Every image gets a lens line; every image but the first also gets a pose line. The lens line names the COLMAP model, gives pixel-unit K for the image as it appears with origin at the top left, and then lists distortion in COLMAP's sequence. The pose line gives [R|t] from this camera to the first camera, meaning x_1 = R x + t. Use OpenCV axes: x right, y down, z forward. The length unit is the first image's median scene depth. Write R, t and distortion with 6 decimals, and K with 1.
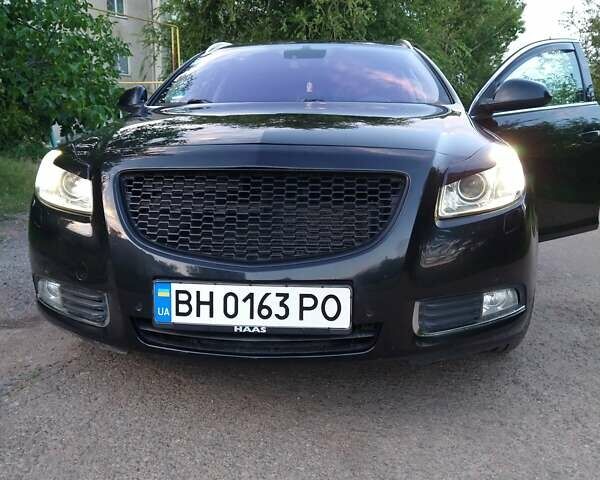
lens RADIAL K [[618.5, 0, 278.7], [0, 618.5, 239.8], [0, 0, 1]] dist [0.125943, -0.261853]
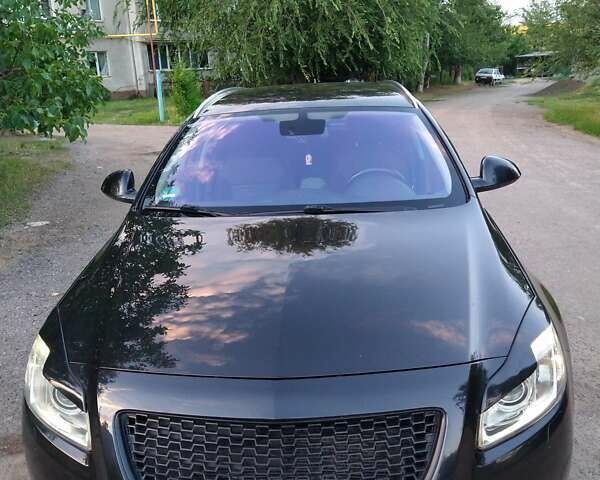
lens RADIAL K [[618.5, 0, 278.7], [0, 618.5, 239.8], [0, 0, 1]] dist [0.125943, -0.261853]
pose [[0.998325, -0.056455, 0.012663, -0.022395], [0.054707, 0.992313, 0.111008, -0.397043], [-0.018833, -0.110129, 0.993739, 0.118969]]
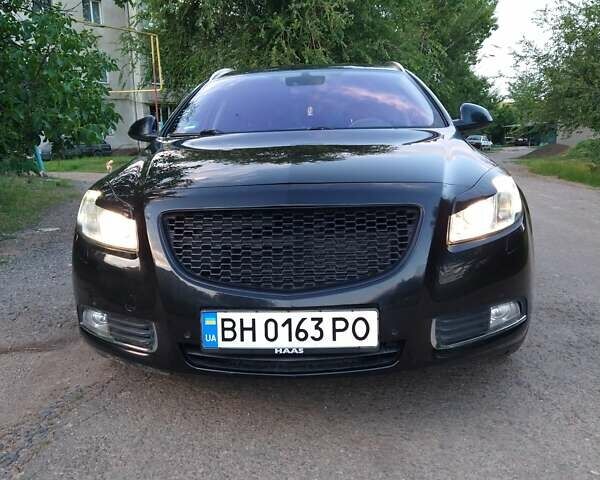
lens RADIAL K [[618.5, 0, 278.7], [0, 618.5, 239.8], [0, 0, 1]] dist [0.125943, -0.261853]
pose [[0.998827, -0.039388, 0.028161, -0.072828], [0.039399, 0.999224, 0.000152, -0.047255], [-0.028145, 0.000958, 0.999603, -0.102596]]
